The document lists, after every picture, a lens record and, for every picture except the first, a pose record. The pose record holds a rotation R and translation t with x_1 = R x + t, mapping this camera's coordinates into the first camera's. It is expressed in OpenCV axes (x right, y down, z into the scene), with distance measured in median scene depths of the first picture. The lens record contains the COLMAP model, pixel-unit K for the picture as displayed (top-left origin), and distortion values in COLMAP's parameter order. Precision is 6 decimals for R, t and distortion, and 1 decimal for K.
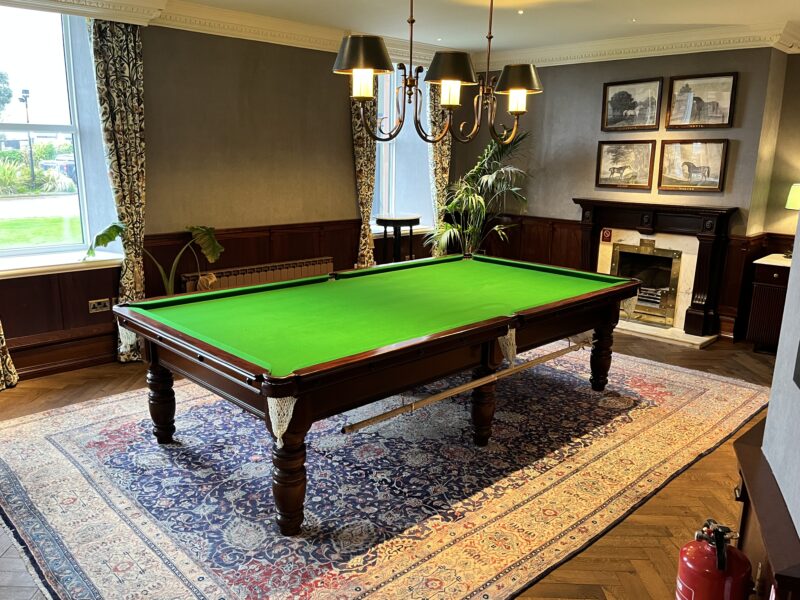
lens RADIAL K [[650.1, 0, 396.7], [0, 650.1, 303.4], [0, 0, 1]] dist [0.033411, -0.026279]
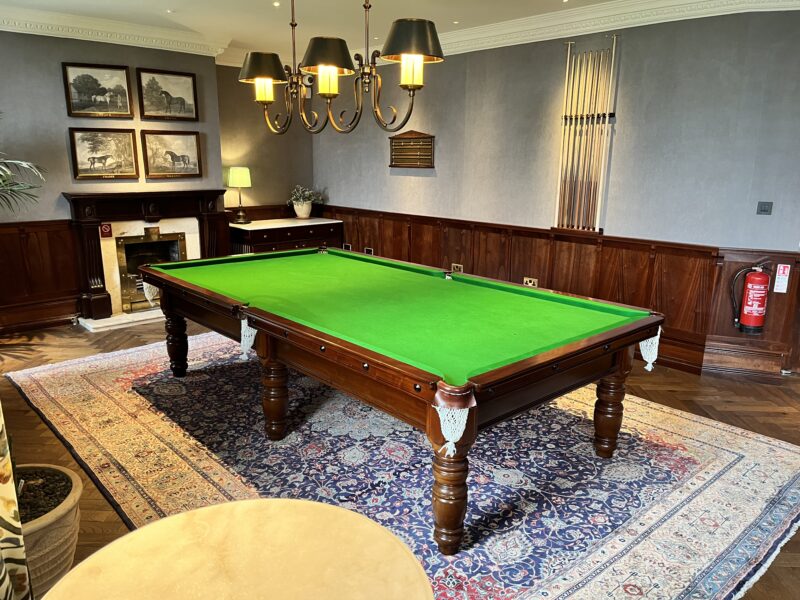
lens RADIAL K [[604.6, 0, 401.4], [0, 604.6, 299.2], [0, 0, 1]] dist [0.030872, -0.025042]
pose [[0.029247, -0.244704, 0.969157, -0.601121], [0.216540, 0.948098, 0.232852, -0.137916], [-0.975836, 0.203051, 0.080717, 0.606616]]
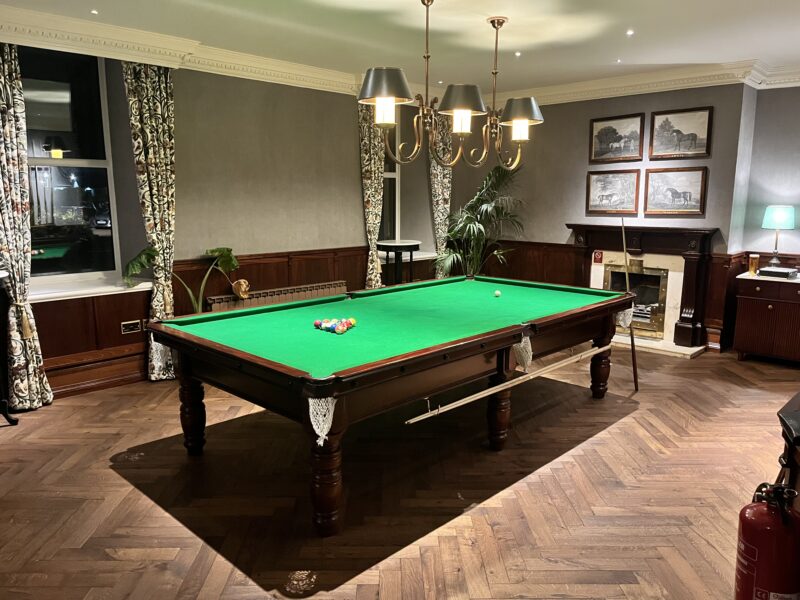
lens RADIAL K [[604.6, 0, 401.5], [0, 604.6, 299.1], [0, 0, 1]] dist [0.030872, -0.025042]
pose [[0.999603, -0.017689, 0.021927, -0.031901], [0.018958, 0.998074, -0.059064, 0.021249], [-0.020840, 0.059456, 0.998013, 0.004597]]
